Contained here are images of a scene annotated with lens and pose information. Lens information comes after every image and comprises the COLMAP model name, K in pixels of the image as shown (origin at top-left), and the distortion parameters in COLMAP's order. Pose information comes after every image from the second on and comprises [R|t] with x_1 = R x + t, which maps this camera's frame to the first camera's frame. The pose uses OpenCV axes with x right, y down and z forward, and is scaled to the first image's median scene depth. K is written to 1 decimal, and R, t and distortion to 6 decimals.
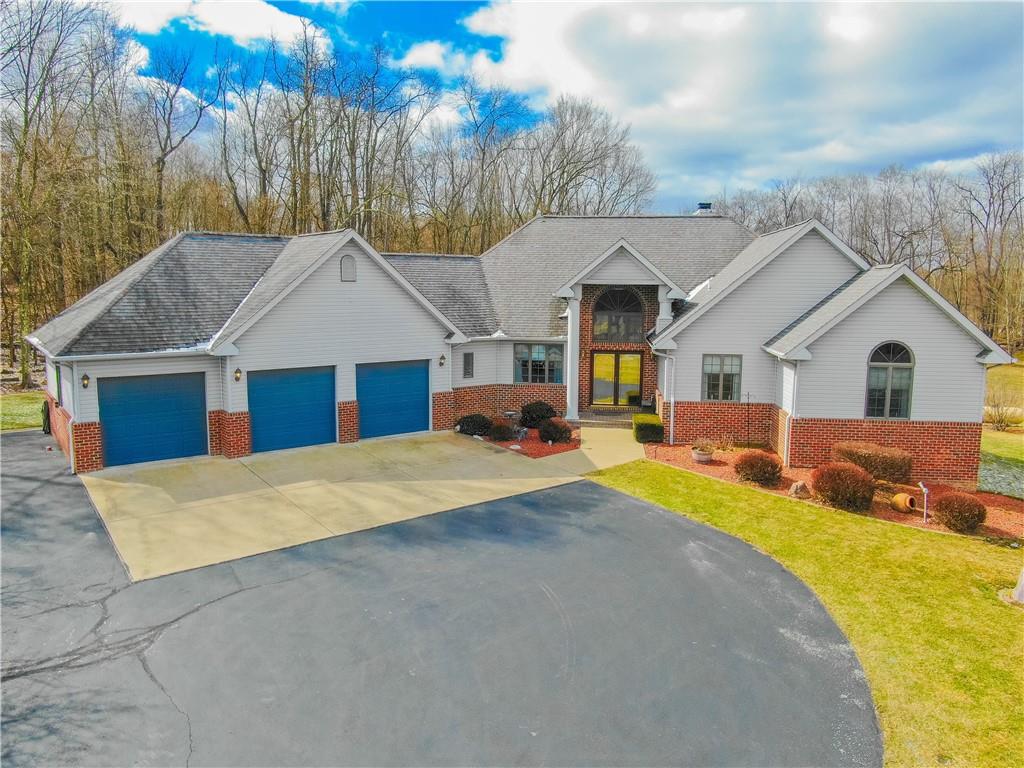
lens RADIAL K [[732.7, 0, 512.0], [0, 732.7, 384.0], [0, 0, 1]] dist [-0.018660, 0.000336]
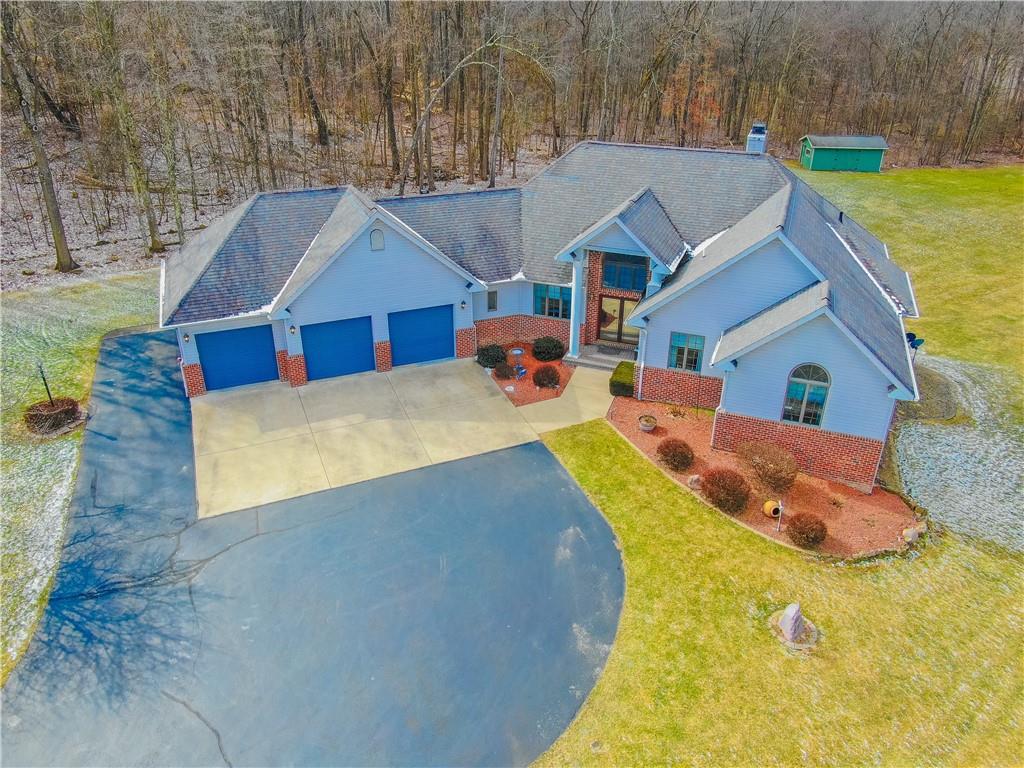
lens RADIAL K [[732.7, 0, 512.0], [0, 732.7, 384.0], [0, 0, 1]] dist [-0.018660, 0.000336]
pose [[0.968200, 0.111549, -0.223934, 0.310485], [-0.030927, 0.941595, 0.335324, -0.368003], [0.248260, -0.317735, 0.915102, -0.142994]]
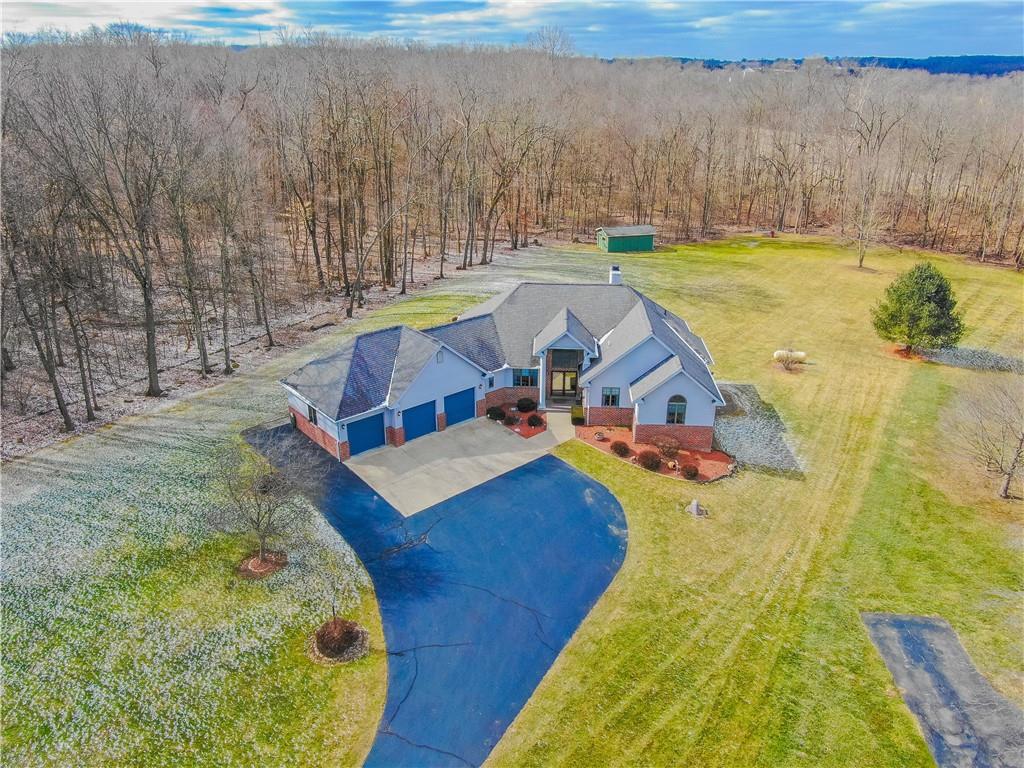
lens RADIAL K [[732.7, 0, 512.0], [0, 732.7, 384.0], [0, 0, 1]] dist [-0.018660, 0.000336]
pose [[0.998286, -0.029312, 0.050655, -0.130258], [0.014602, 0.962908, 0.269435, -0.701017], [-0.056674, -0.268234, 0.961685, -1.184227]]
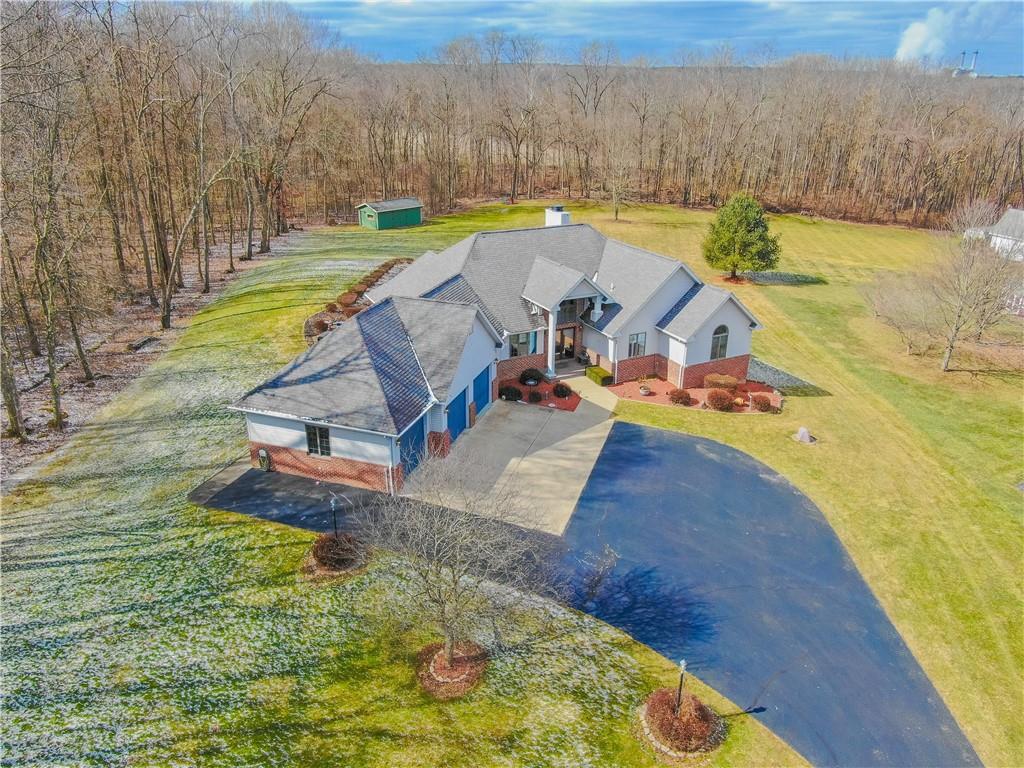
lens RADIAL K [[732.7, 0, 512.0], [0, 732.7, 384.0], [0, 0, 1]] dist [-0.018660, 0.000336]
pose [[0.828493, -0.217657, 0.515970, -1.067741], [0.074095, 0.955881, 0.284256, -0.517159], [-0.555076, -0.197273, 0.808068, -0.402045]]
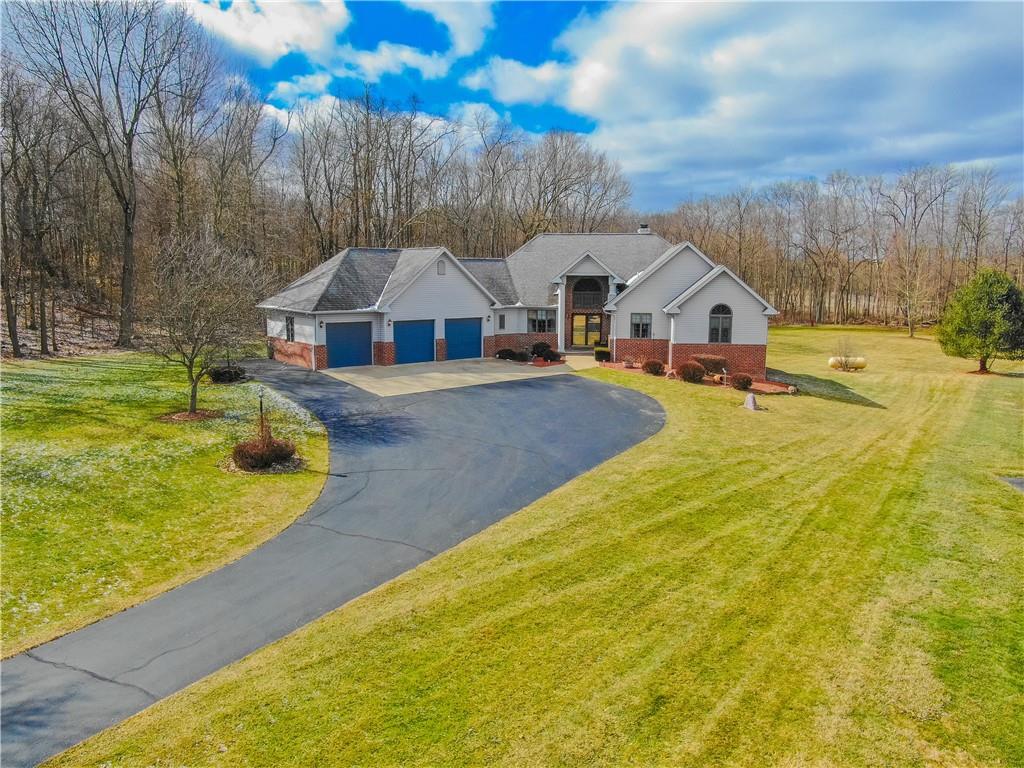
lens RADIAL K [[732.7, 0, 512.0], [0, 732.7, 384.0], [0, 0, 1]] dist [-0.018660, 0.000336]
pose [[0.999936, -0.004669, 0.010345, -0.067255], [0.004527, 0.999895, 0.013764, 0.122704], [-0.010408, -0.013716, 0.999852, -0.938148]]
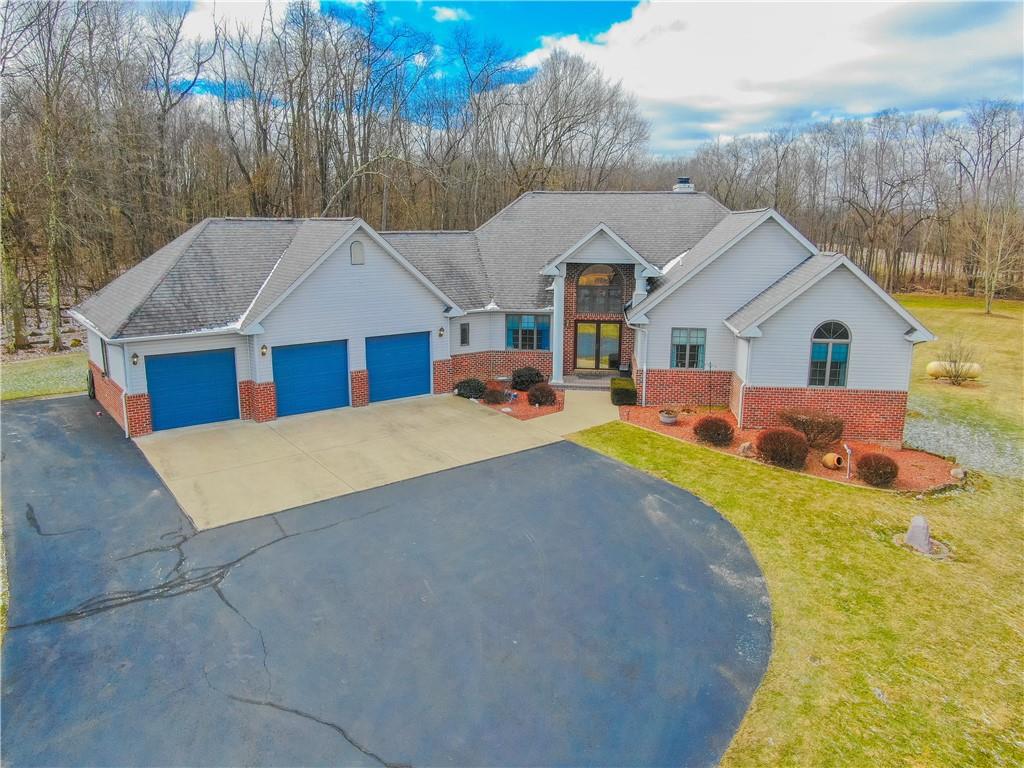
lens RADIAL K [[732.7, 0, 512.0], [0, 732.7, 384.0], [0, 0, 1]] dist [-0.018660, 0.000336]
pose [[0.999986, -0.002989, 0.004316, 0.009052], [0.002627, 0.996663, 0.081588, -0.051100], [-0.004545, -0.081575, 0.996657, -0.146719]]
